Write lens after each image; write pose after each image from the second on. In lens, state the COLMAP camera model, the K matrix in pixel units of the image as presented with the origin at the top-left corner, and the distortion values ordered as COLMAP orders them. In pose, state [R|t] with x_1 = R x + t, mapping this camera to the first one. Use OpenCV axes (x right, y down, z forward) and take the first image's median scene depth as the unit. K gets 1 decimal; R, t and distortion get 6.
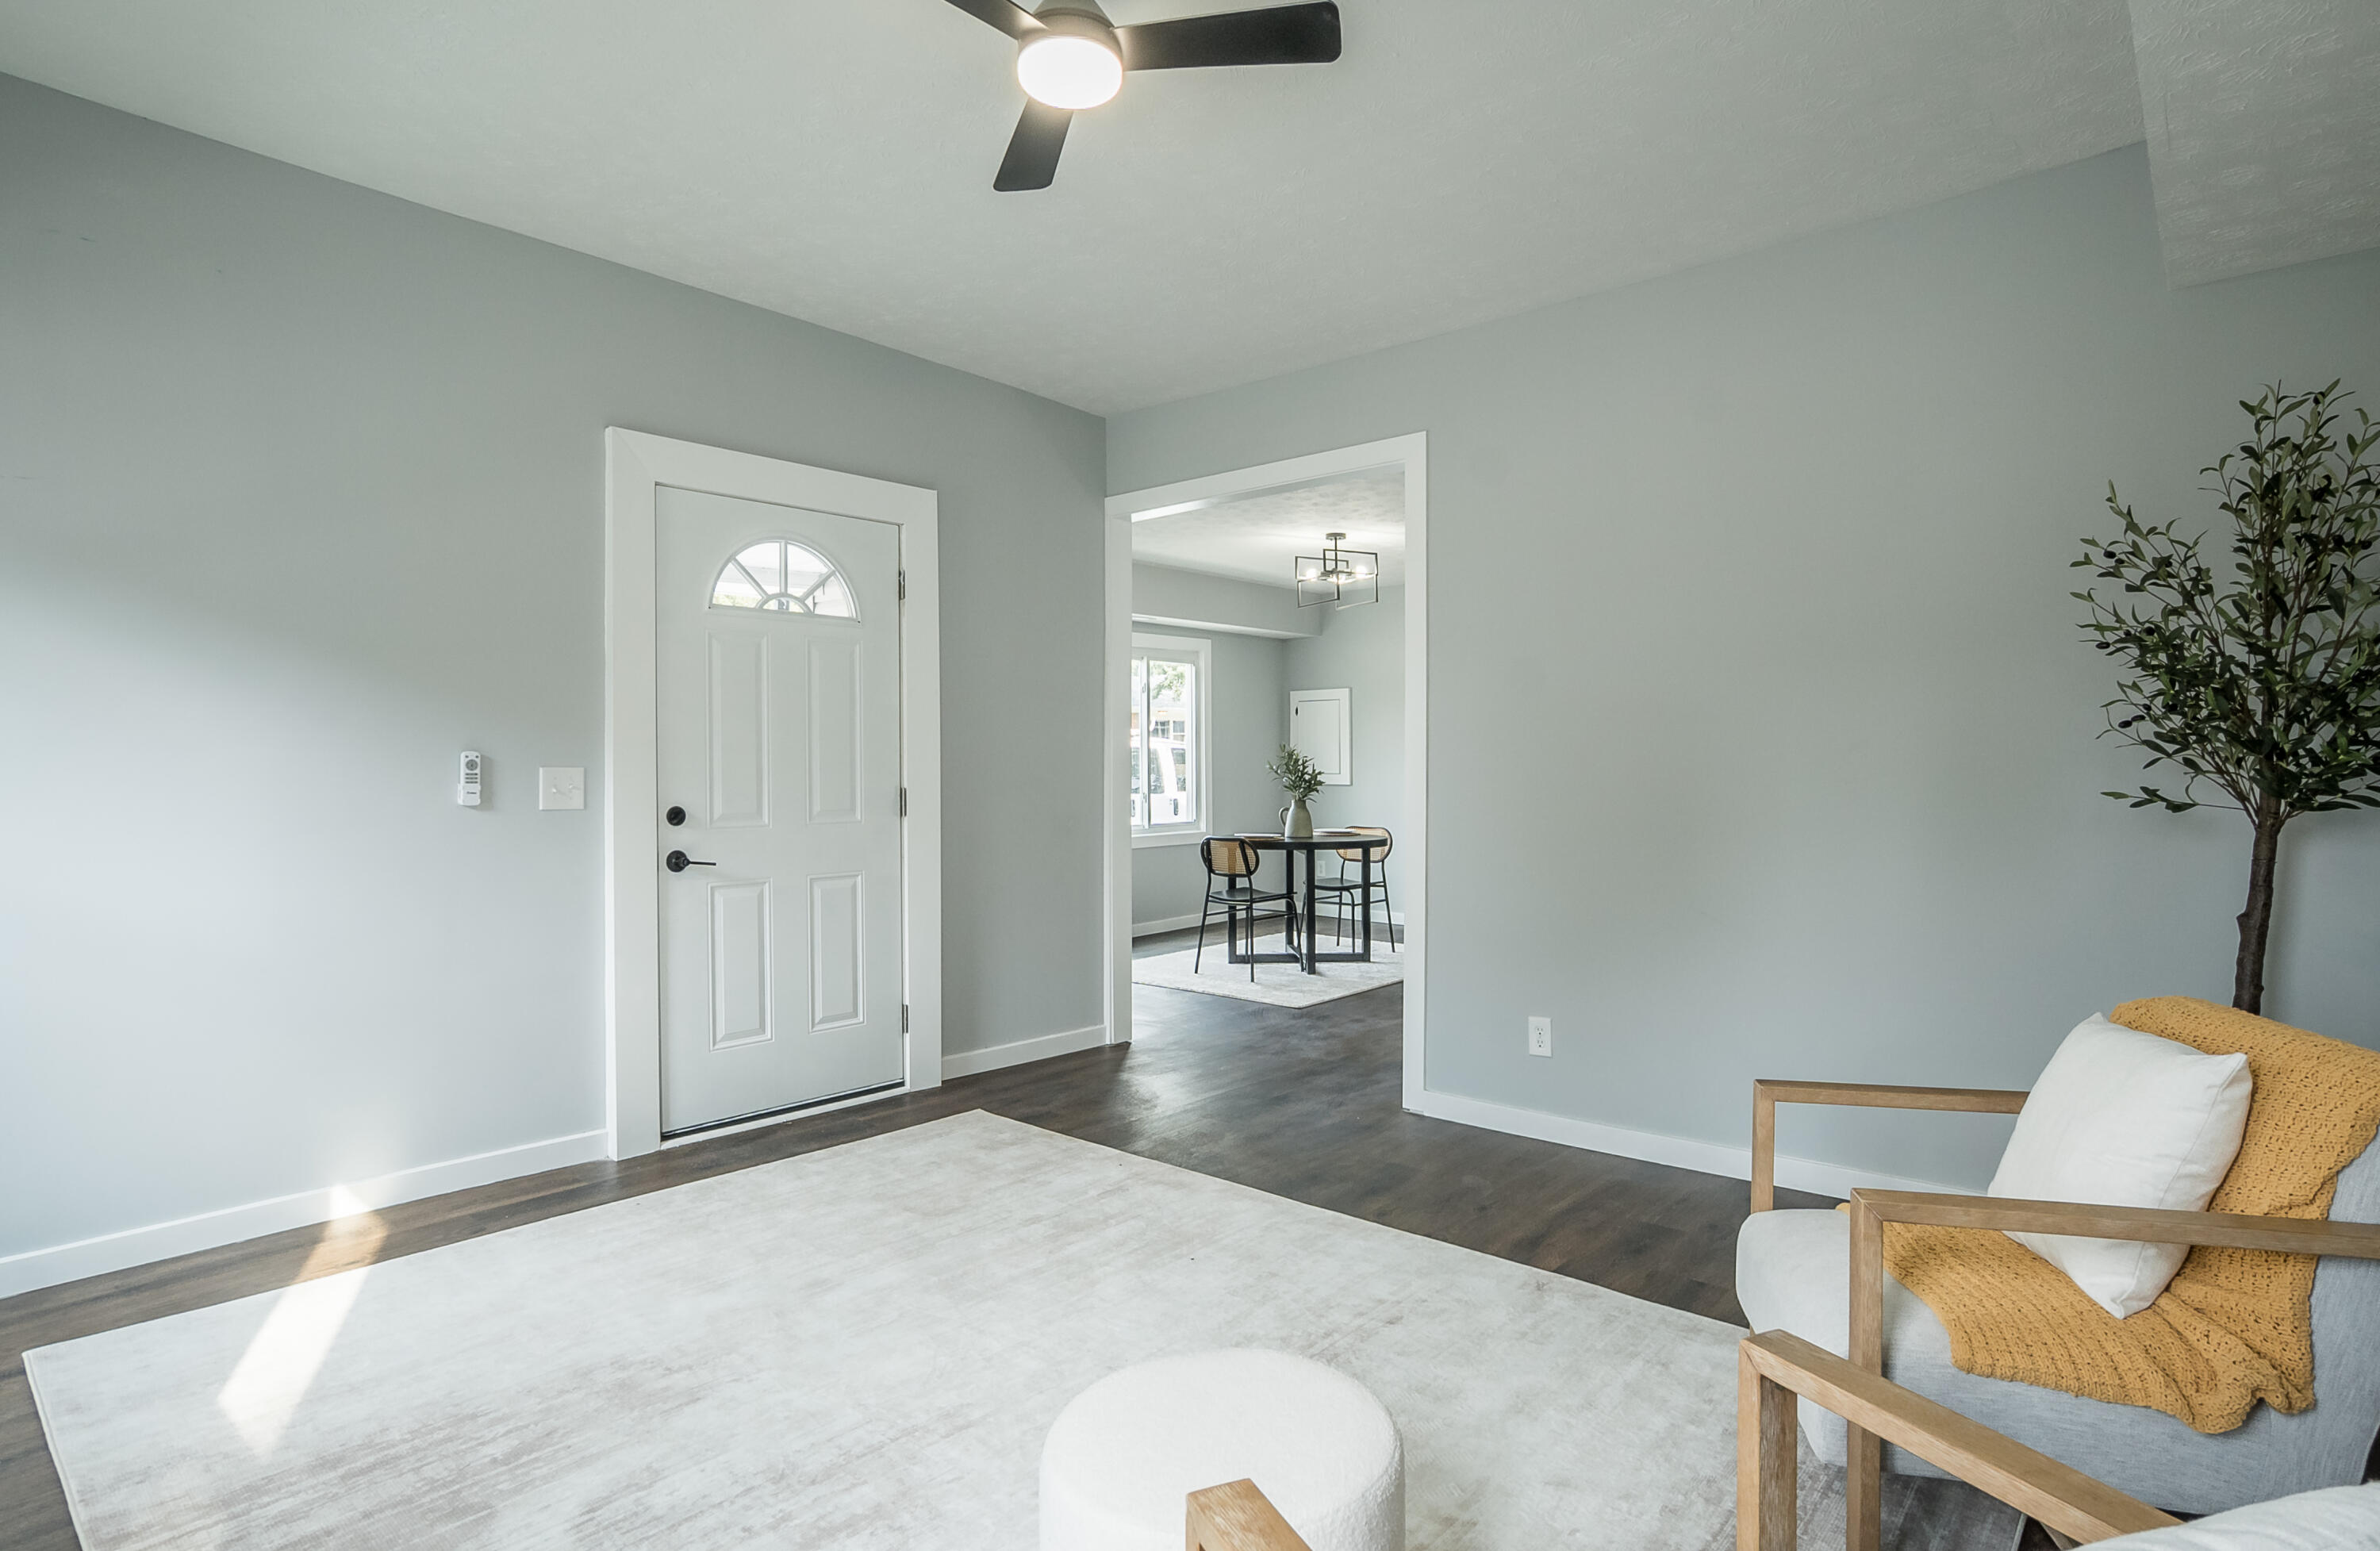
lens RADIAL K [[1230.4, 0, 1190.2], [0, 1230.4, 772.3], [0, 0, 1]] dist [-0.000880, 0.000056]
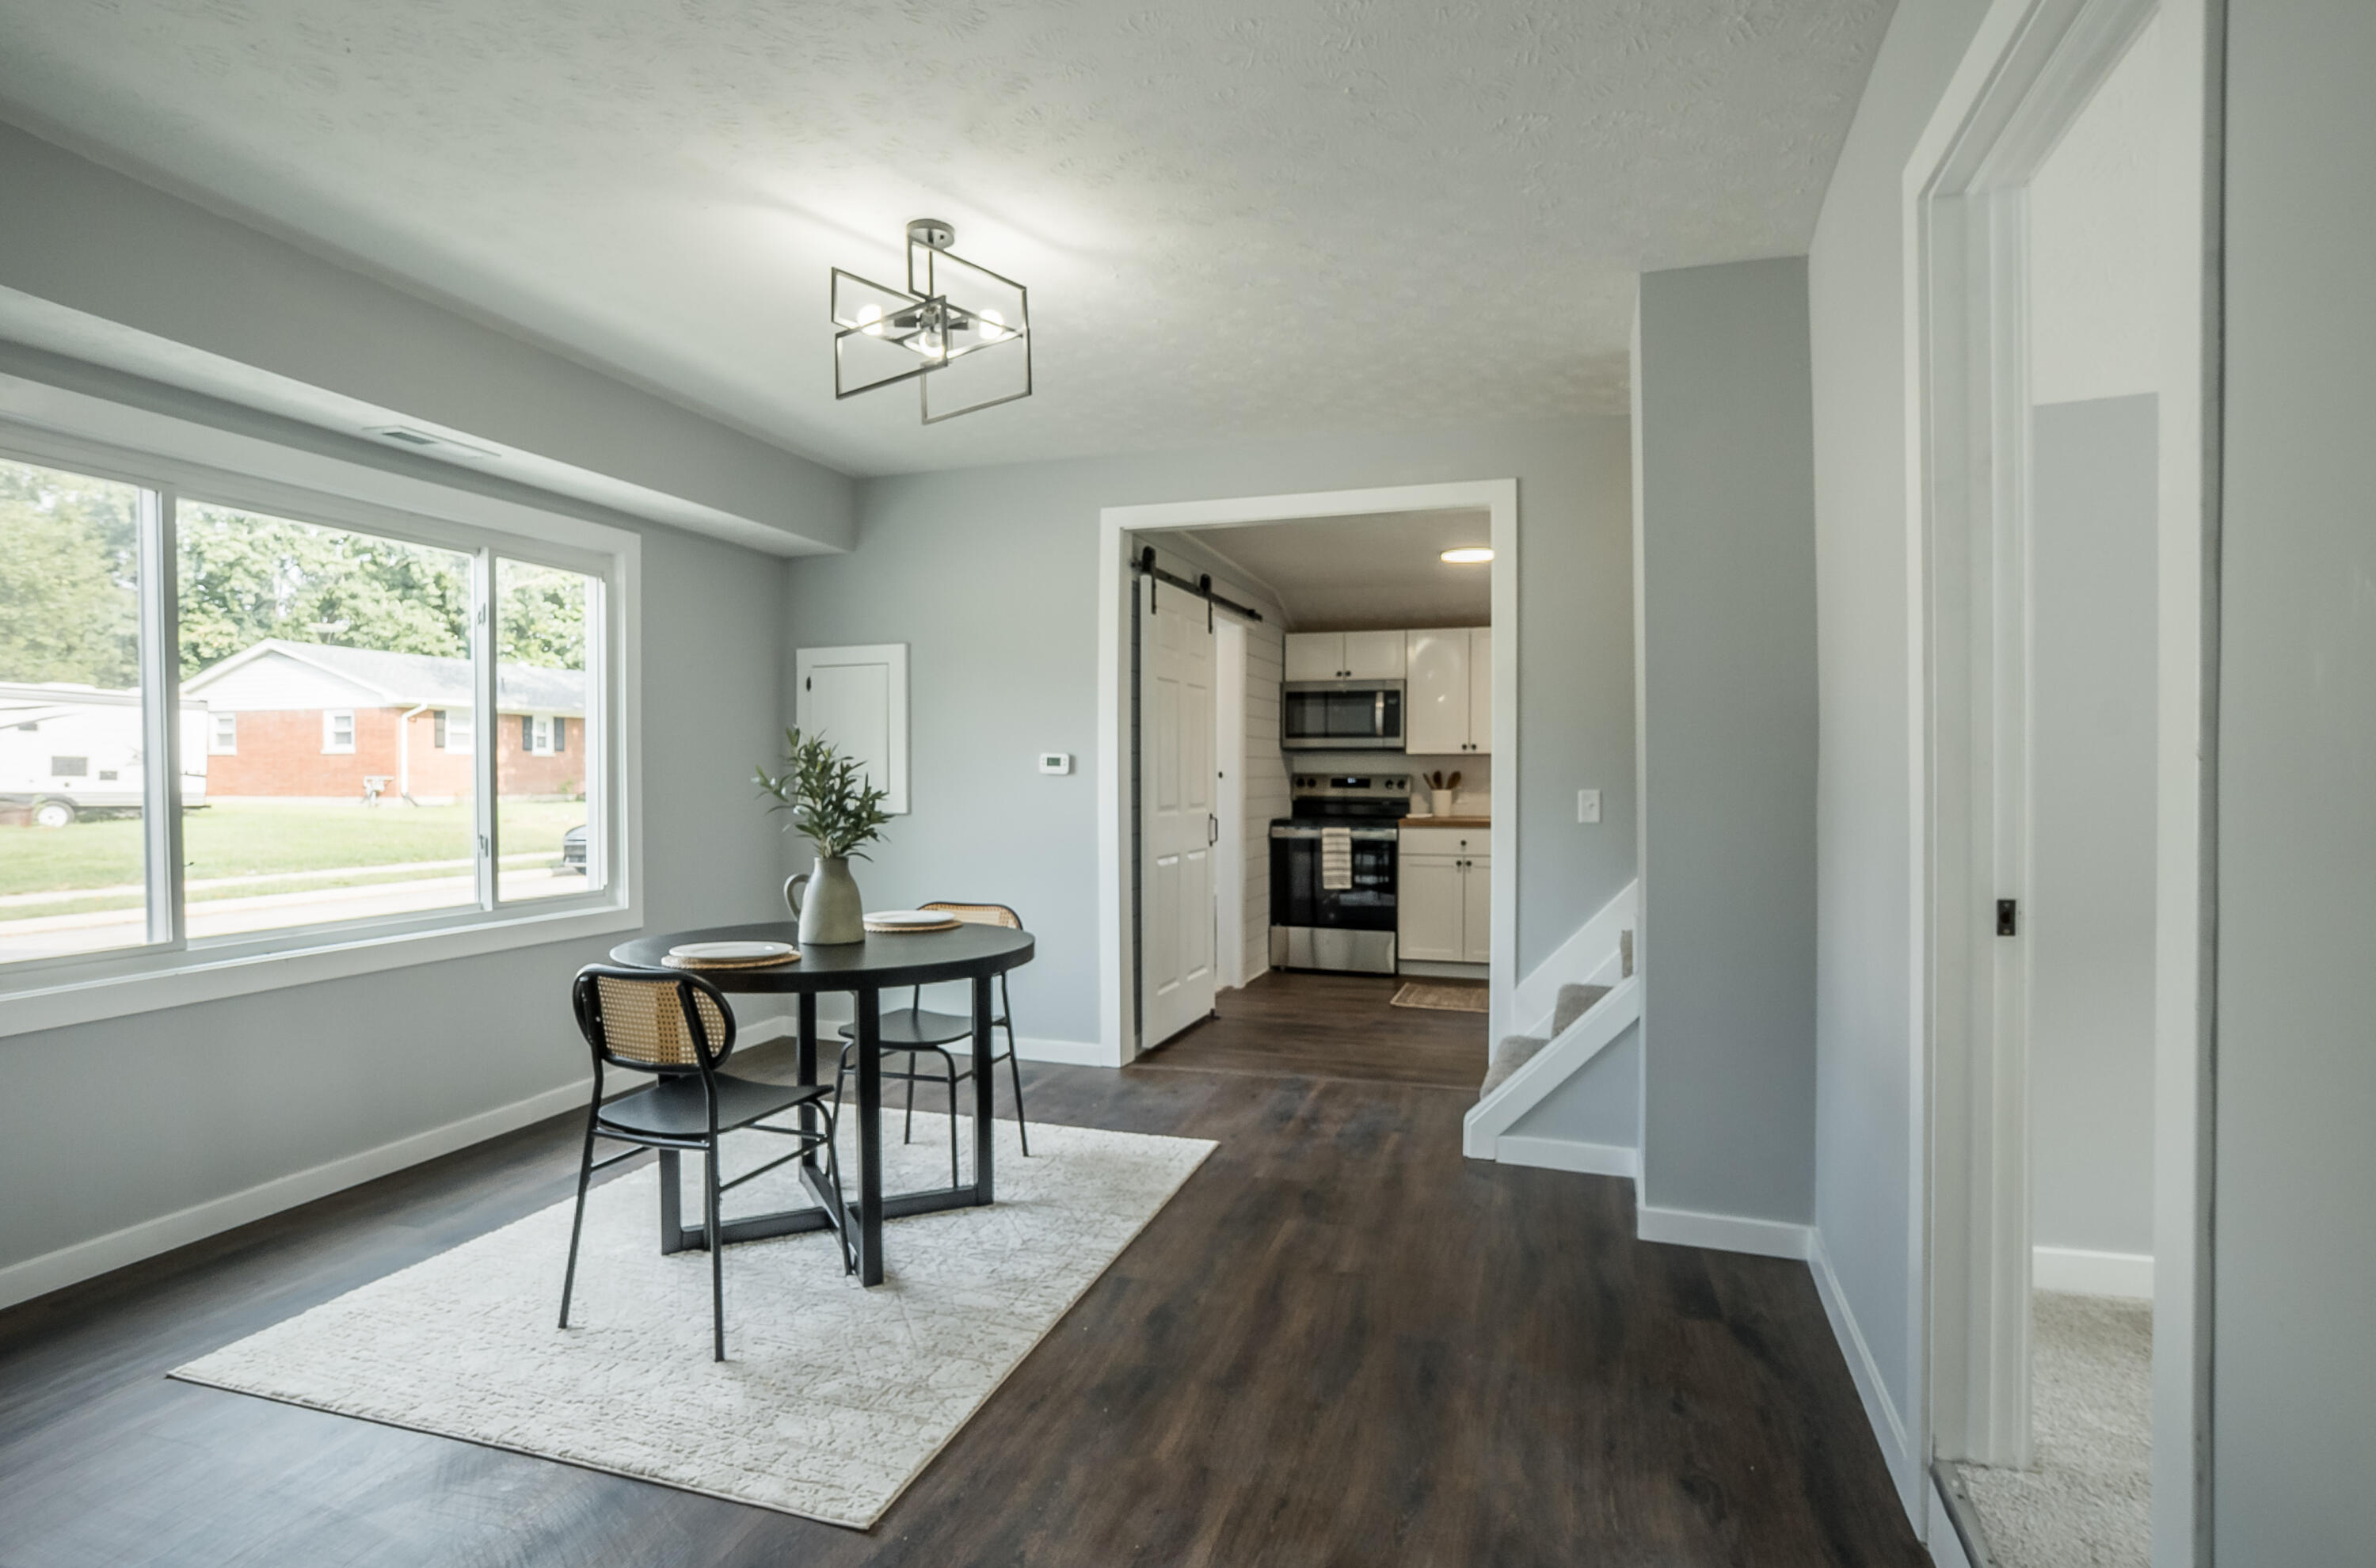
lens RADIAL K [[1218.3, 0, 1200.7], [0, 1218.3, 777.8], [0, 0, 1]] dist [-0.020831, 0.000922]
pose [[0.915845, 0.000176, 0.401532, 0.034741], [0.001519, 0.999991, -0.003902, -0.003716], [-0.401529, 0.004184, 0.915837, 0.549527]]
